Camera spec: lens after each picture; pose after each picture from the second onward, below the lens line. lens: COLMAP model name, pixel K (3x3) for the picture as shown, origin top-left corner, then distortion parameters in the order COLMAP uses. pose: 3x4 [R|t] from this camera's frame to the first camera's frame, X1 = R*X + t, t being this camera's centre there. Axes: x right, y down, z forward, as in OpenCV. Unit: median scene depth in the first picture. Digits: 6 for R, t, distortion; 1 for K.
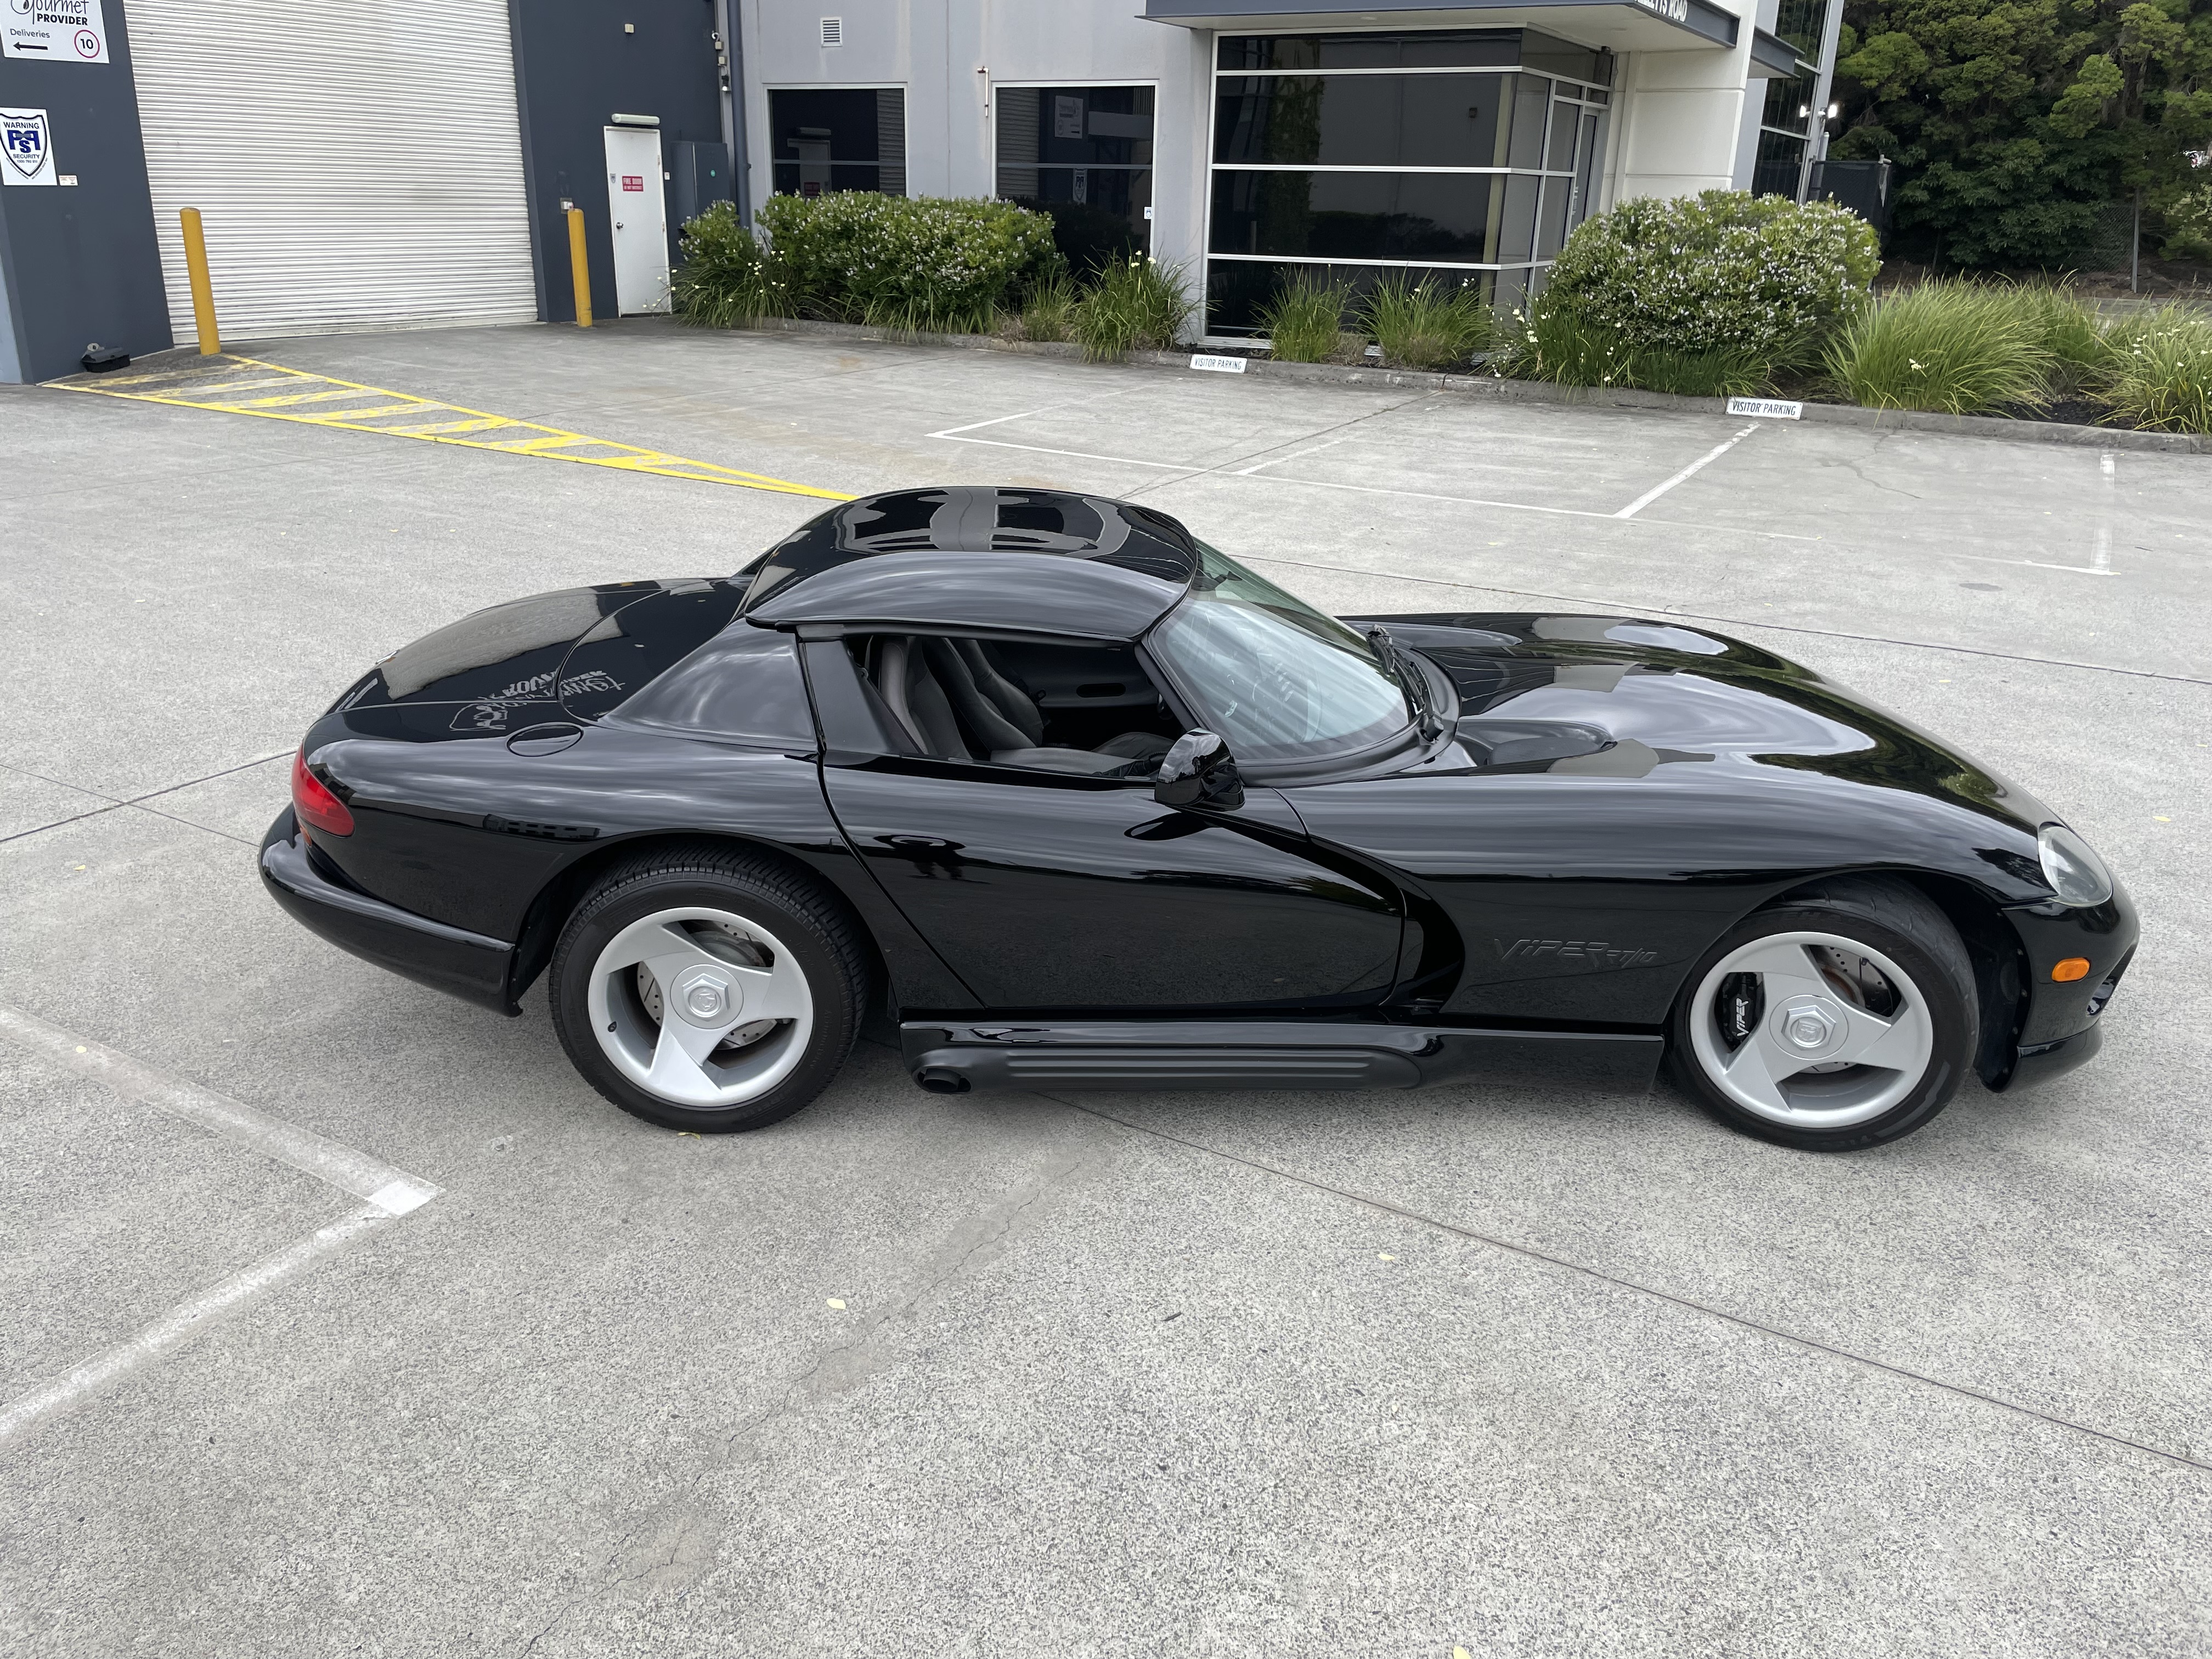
lens RADIAL K [[1698.5, 0, 1099.4], [0, 1698.5, 825.3], [0, 0, 1]] dist [0.013304, -0.008916]
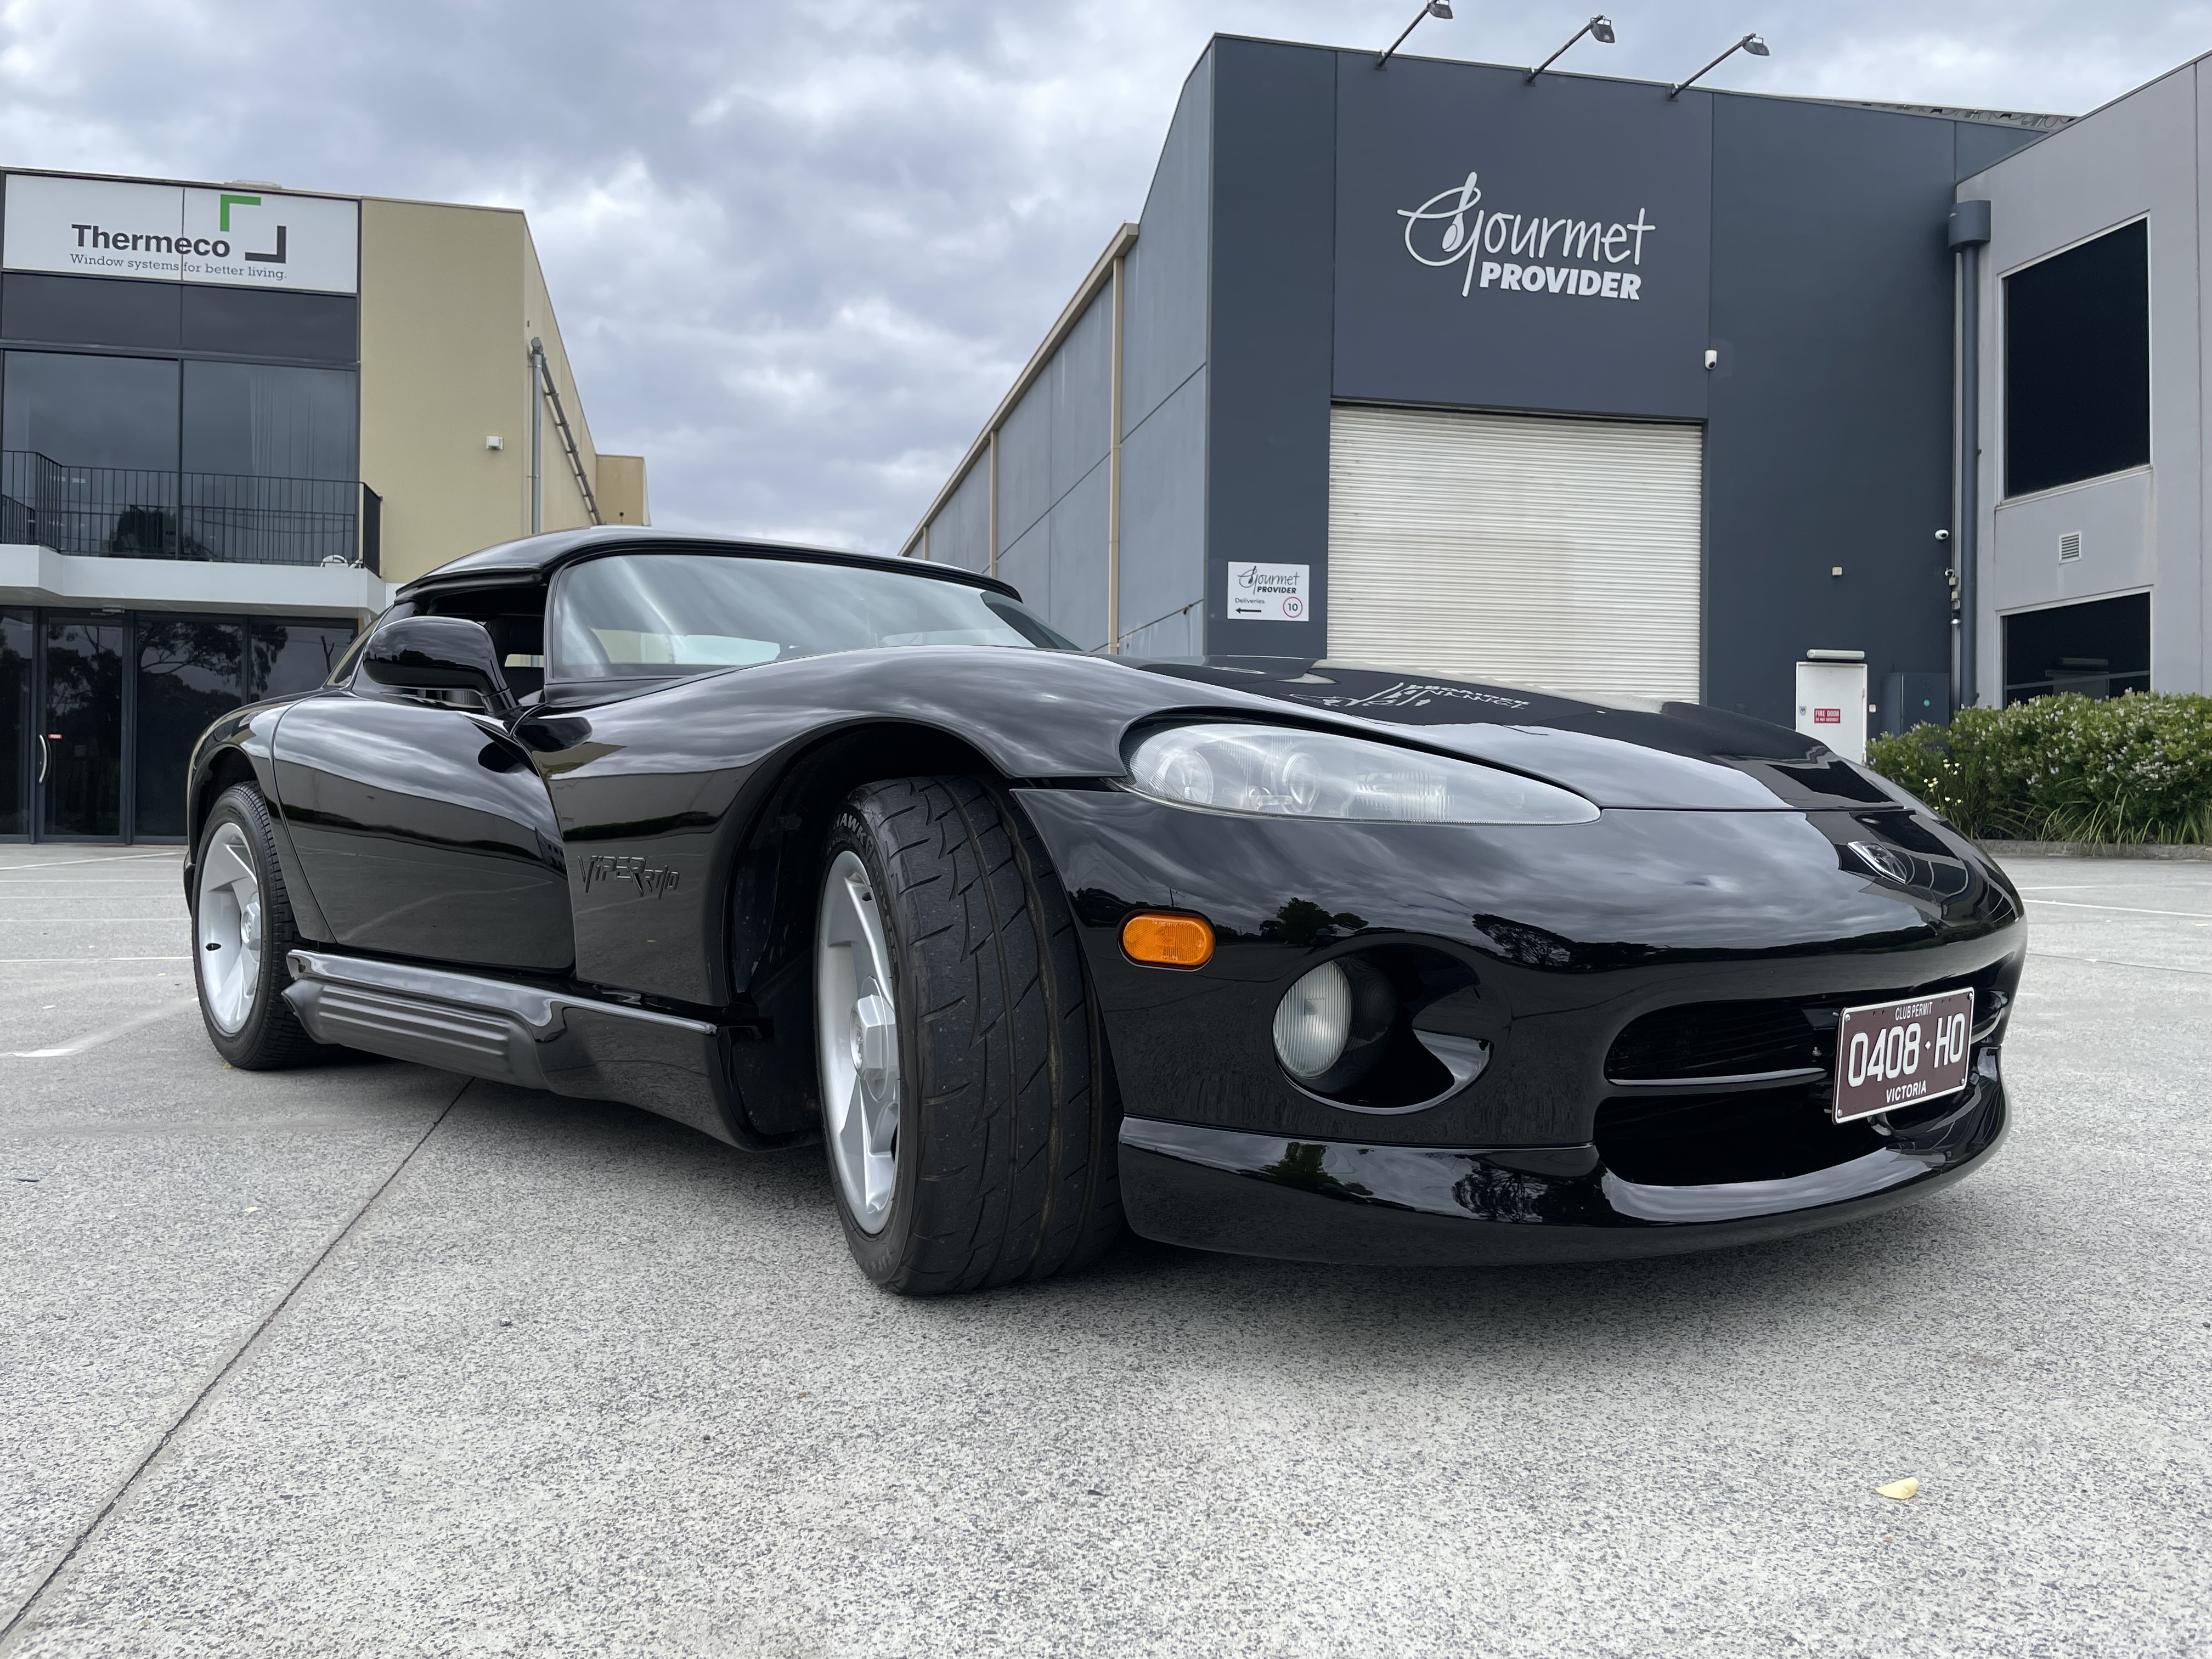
lens RADIAL K [[1698.5, 0, 1101.6], [0, 1698.5, 829.1], [0, 0, 1]] dist [0.013304, -0.008916]
pose [[0.683041, -0.022720, -0.730027, 0.162641], [-0.240658, 0.936699, -0.254320, 0.034220], [0.689594, 0.349397, 0.634336, 0.126218]]
